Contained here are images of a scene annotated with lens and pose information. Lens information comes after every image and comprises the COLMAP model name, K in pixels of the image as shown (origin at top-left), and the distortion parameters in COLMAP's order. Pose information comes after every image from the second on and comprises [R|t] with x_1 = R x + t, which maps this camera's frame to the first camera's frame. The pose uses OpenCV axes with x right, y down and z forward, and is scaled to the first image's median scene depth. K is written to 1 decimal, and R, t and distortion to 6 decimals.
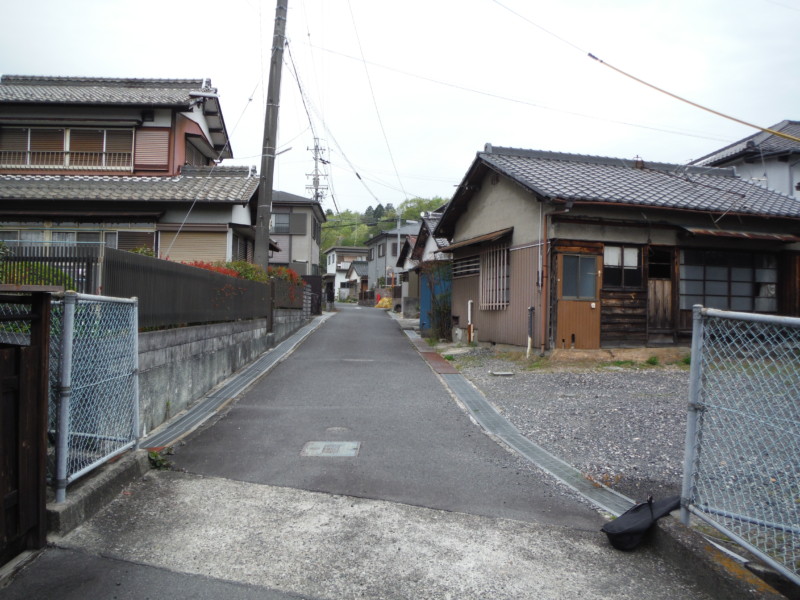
lens RADIAL K [[669.3, 0, 401.2], [0, 669.3, 299.4], [0, 0, 1]] dist [-0.068421, 0.038147]
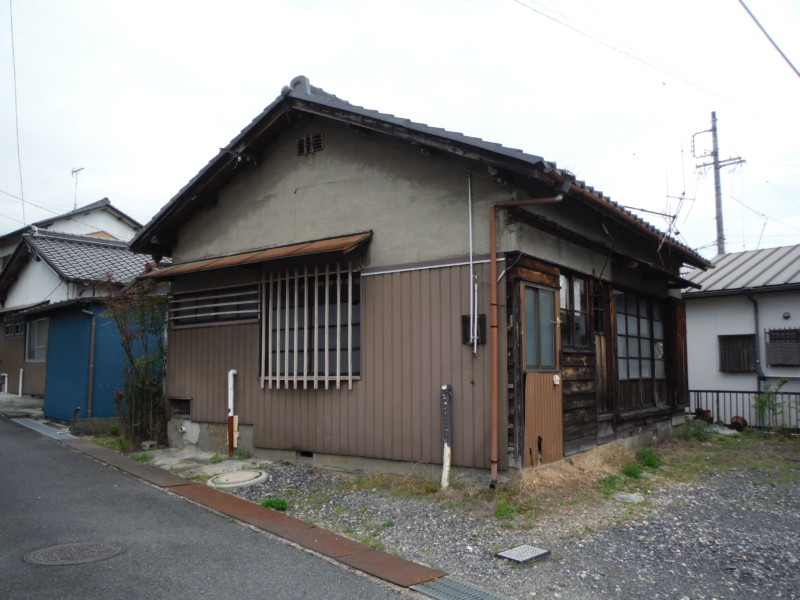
lens RADIAL K [[669.3, 0, 392.6], [0, 669.3, 304.6], [0, 0, 1]] dist [-0.068421, 0.038147]
pose [[0.787337, 0.039959, 0.615226, -0.152751], [0.006958, 0.997258, -0.073677, -0.012705], [-0.616484, 0.062289, 0.784900, 0.622886]]
